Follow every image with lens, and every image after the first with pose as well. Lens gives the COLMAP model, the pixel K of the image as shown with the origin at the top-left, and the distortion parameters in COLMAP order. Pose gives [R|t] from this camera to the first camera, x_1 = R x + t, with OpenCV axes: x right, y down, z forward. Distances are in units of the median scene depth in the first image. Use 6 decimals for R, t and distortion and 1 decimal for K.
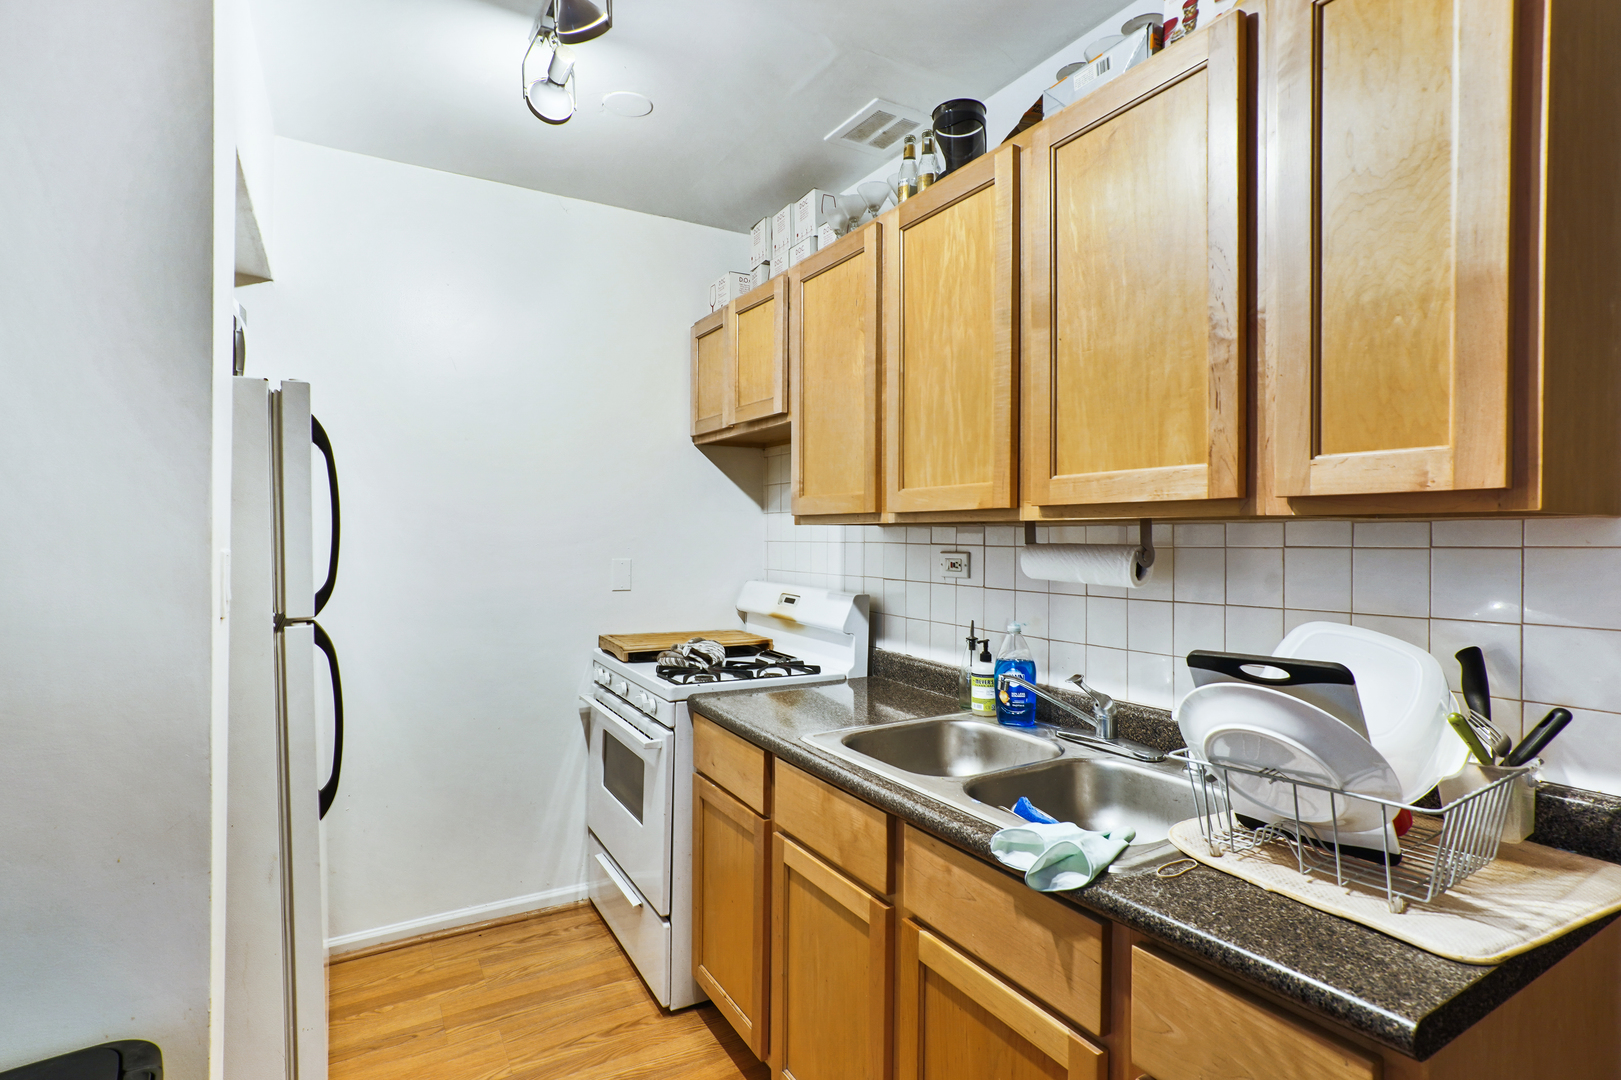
lens RADIAL K [[798.4, 0, 810.5], [0, 798.4, 540.0], [0, 0, 1]] dist [-0.045937, 0.023678]
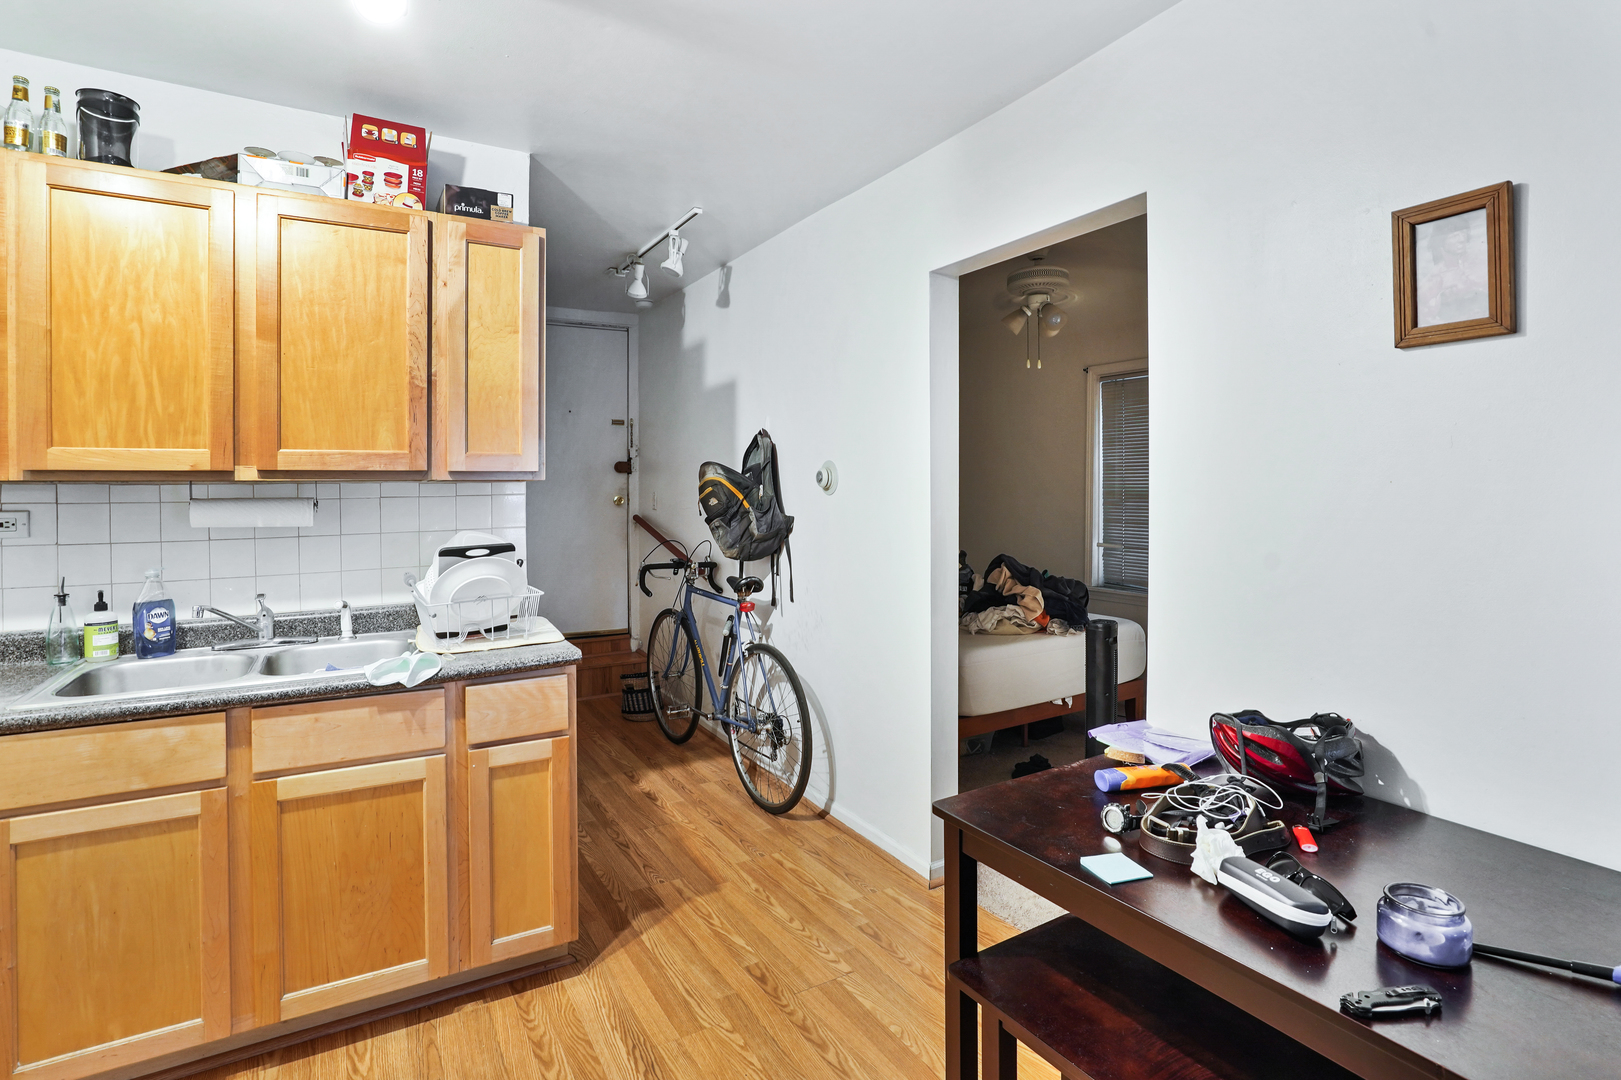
lens RADIAL K [[798.4, 0, 810.5], [0, 798.4, 540.0], [0, 0, 1]] dist [-0.045937, 0.023678]
pose [[-0.017791, -0.064528, 0.997757, -1.172199], [0.013208, 0.997813, 0.064767, 0.002306], [-0.999754, 0.014331, -0.016900, 0.084010]]
